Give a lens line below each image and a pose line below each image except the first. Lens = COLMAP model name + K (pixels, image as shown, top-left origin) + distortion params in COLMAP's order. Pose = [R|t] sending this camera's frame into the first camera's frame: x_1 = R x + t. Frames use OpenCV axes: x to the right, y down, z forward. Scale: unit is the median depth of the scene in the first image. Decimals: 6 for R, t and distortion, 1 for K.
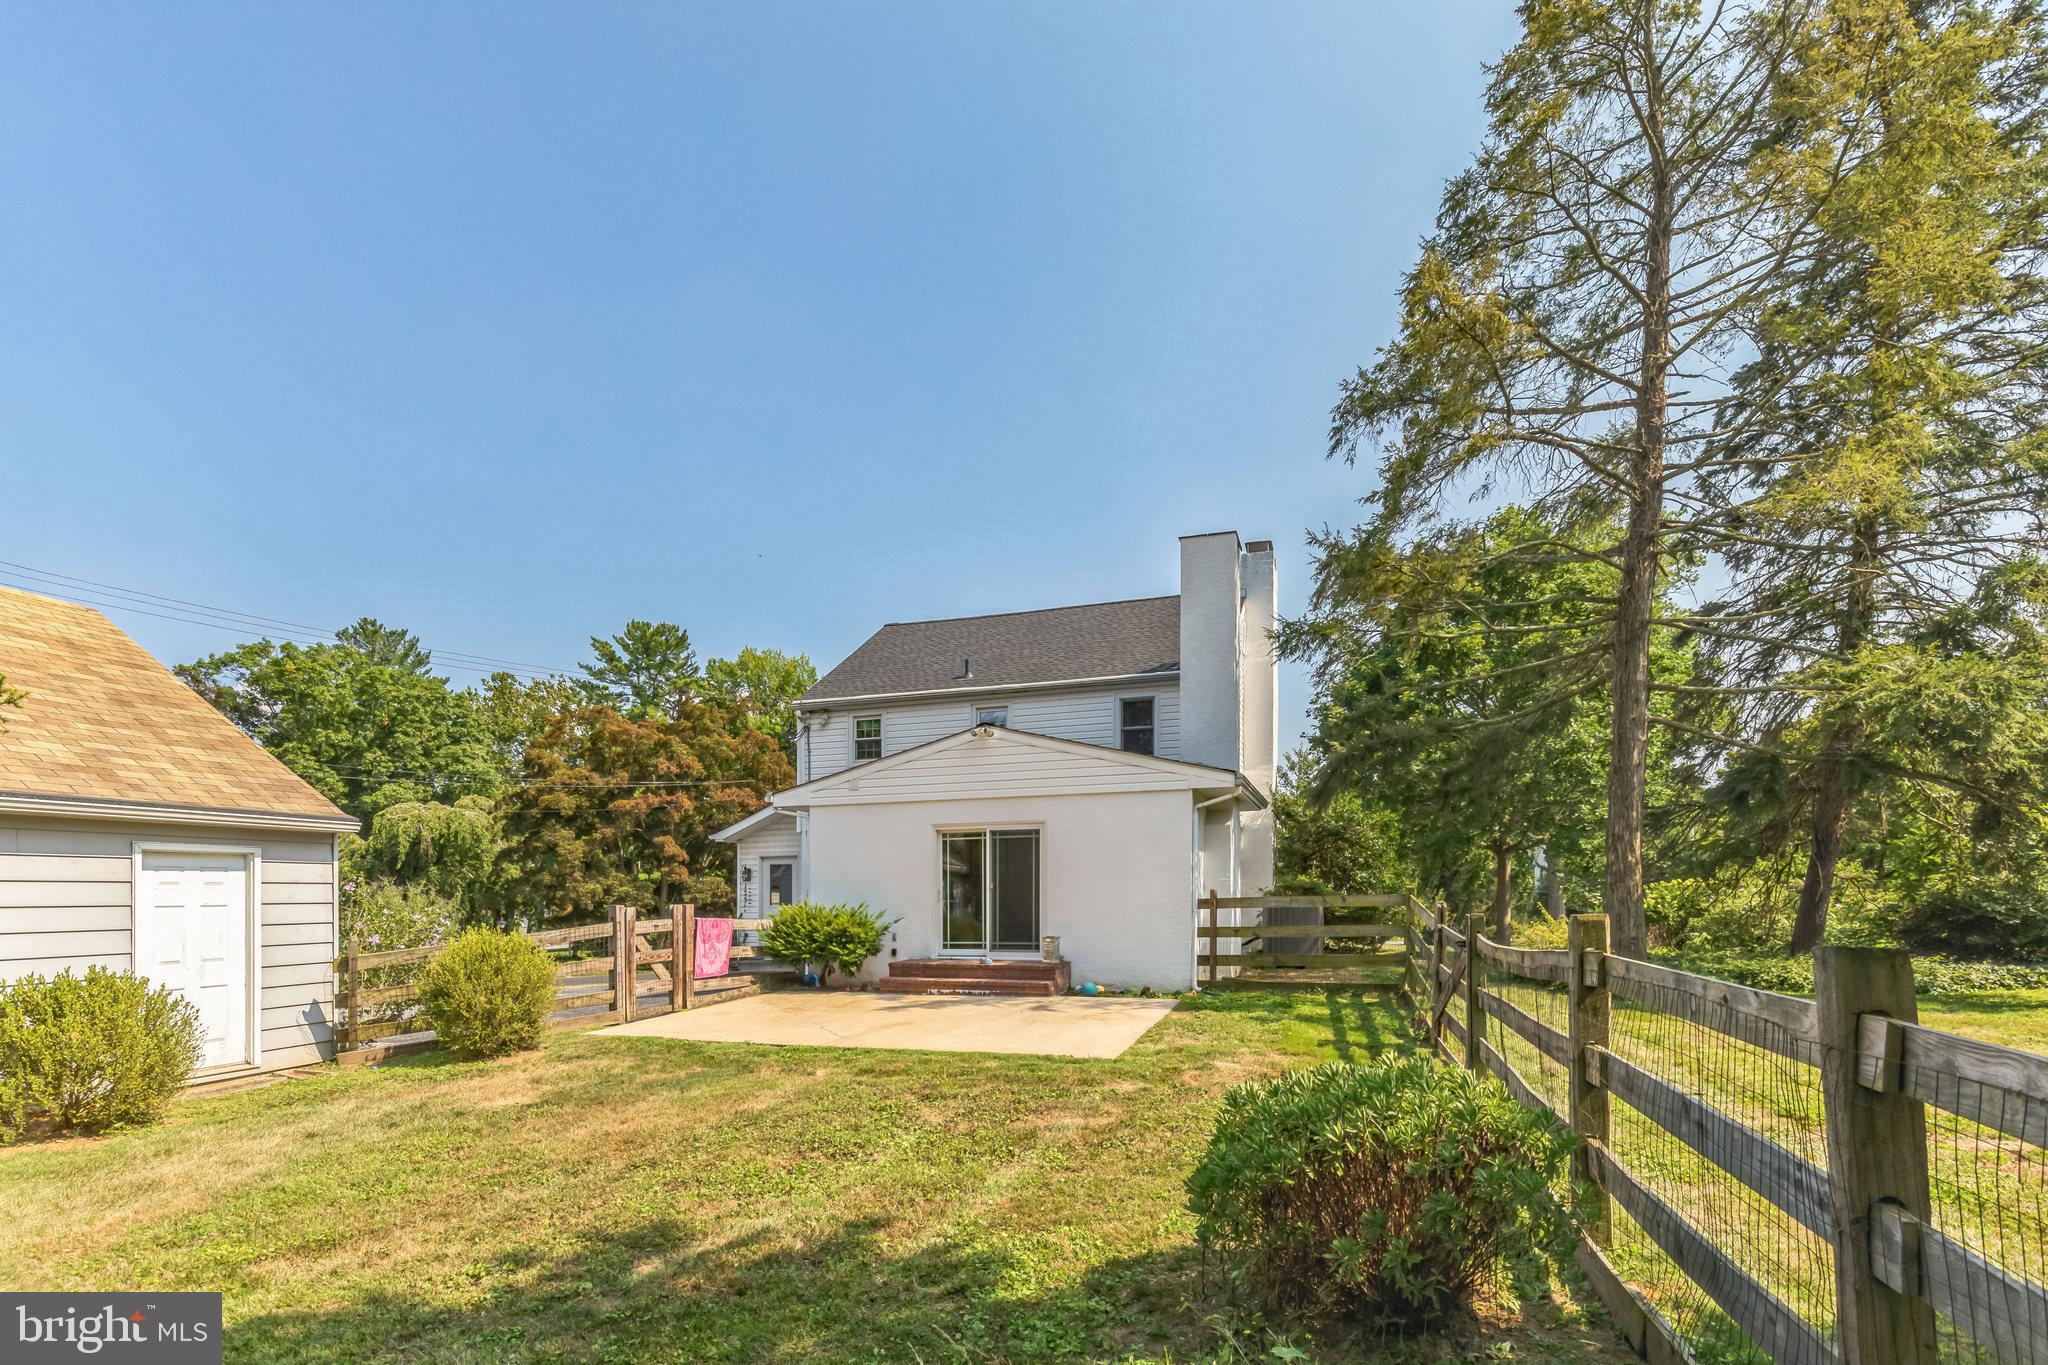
lens RADIAL K [[965.6, 0, 1032.6], [0, 965.6, 764.4], [0, 0, 1]] dist [0.010528, -0.000019]
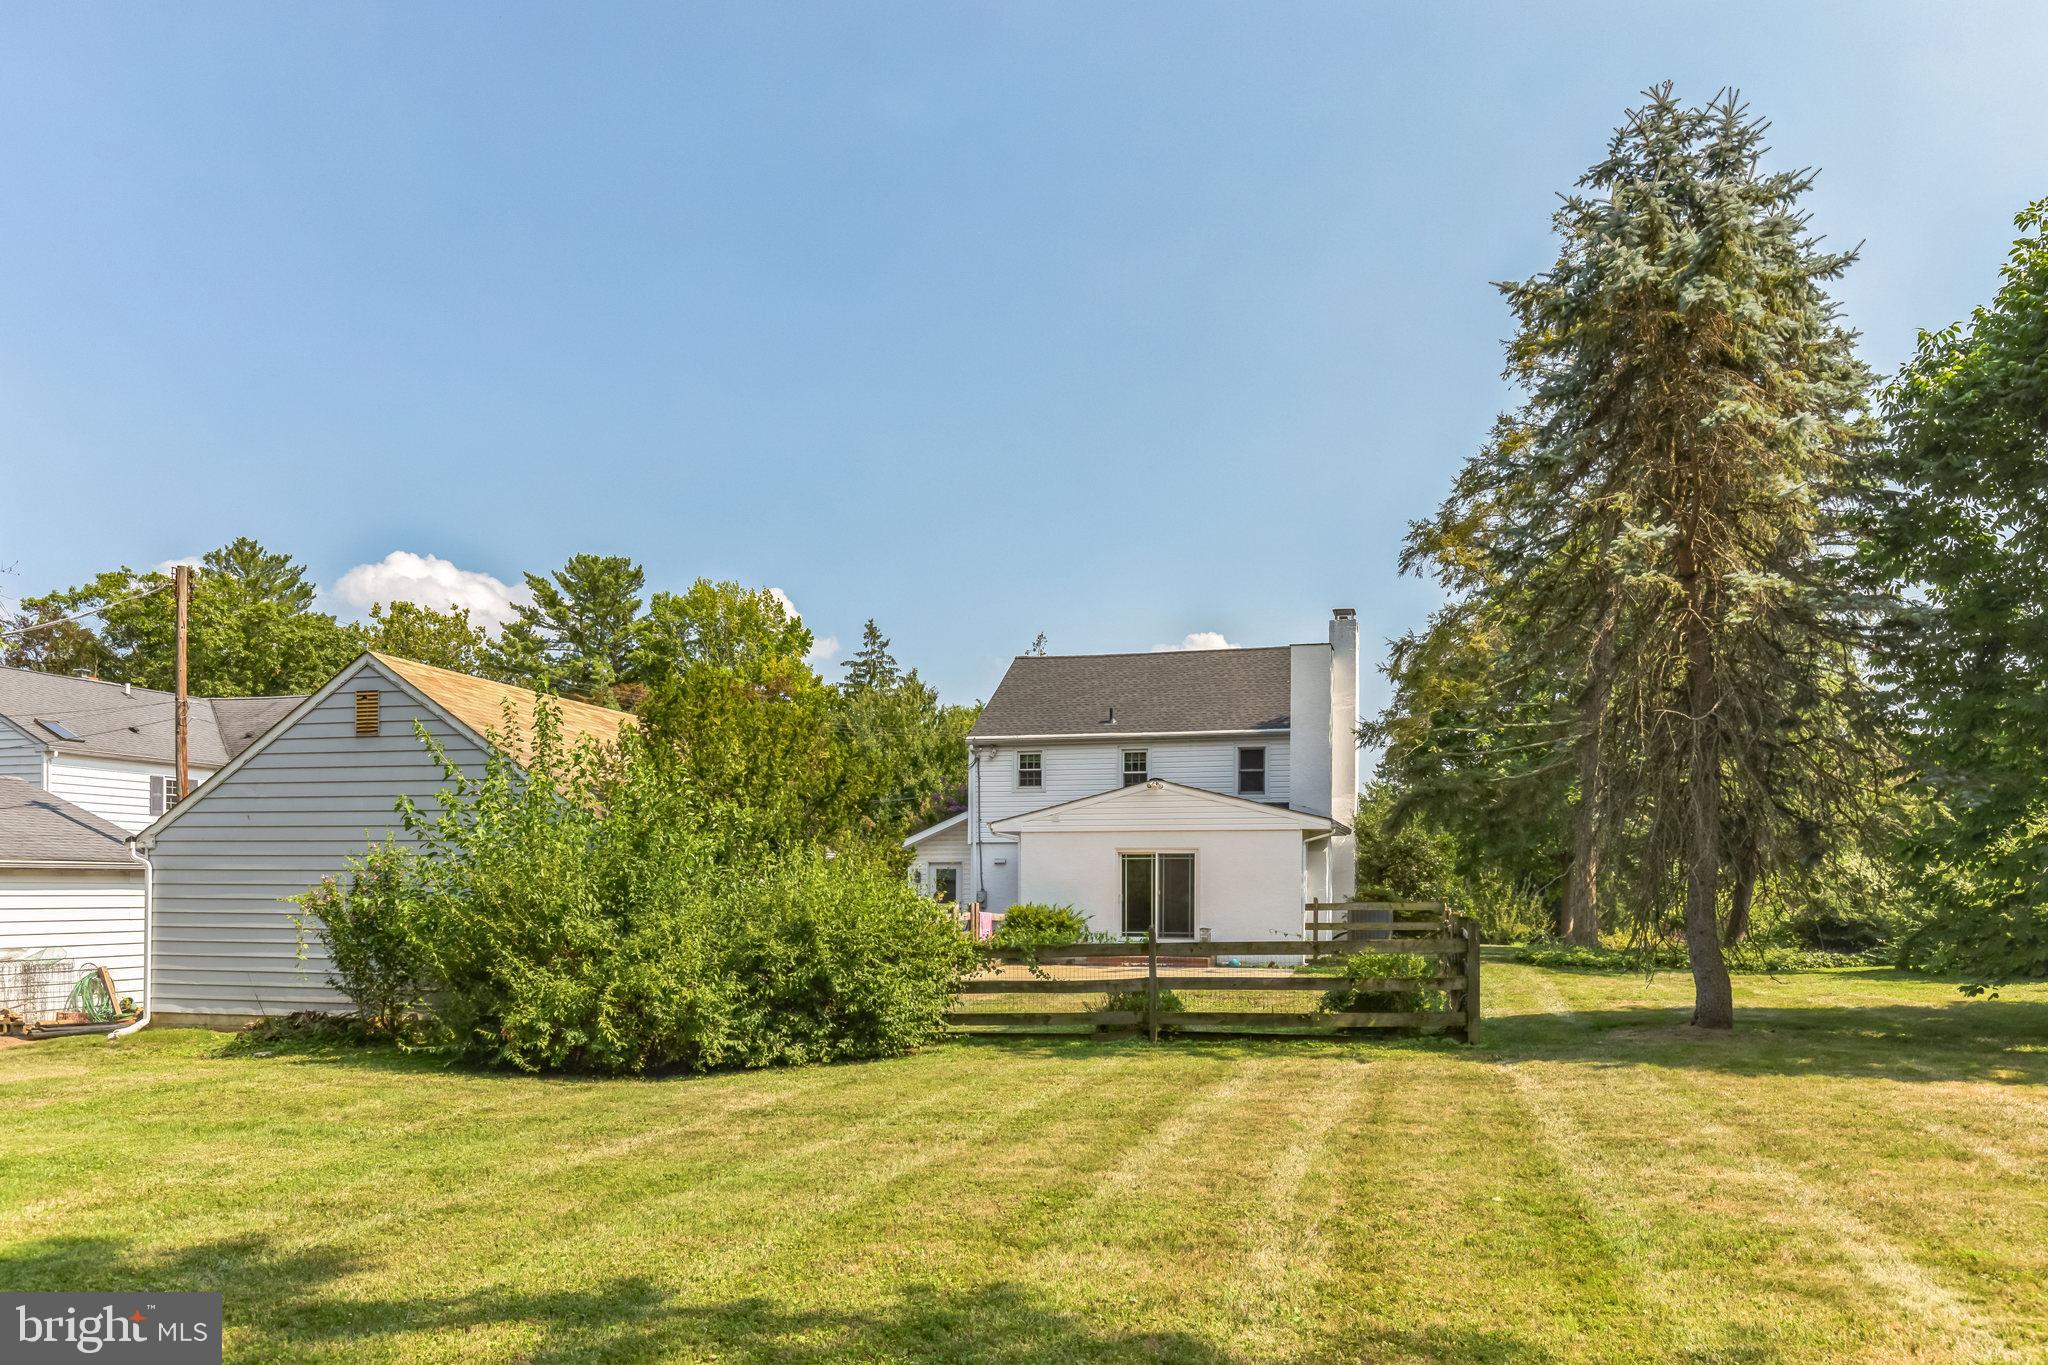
lens RADIAL K [[1315.5, 0, 1024.0], [0, 1315.5, 682.5], [0, 0, 1]] dist [-0.000684, -0.000477]
pose [[0.999905, 0.013668, 0.001483, -0.182463], [-0.013631, 0.999648, -0.022779, -0.100676], [-0.001794, 0.022757, 0.999739, -0.697324]]
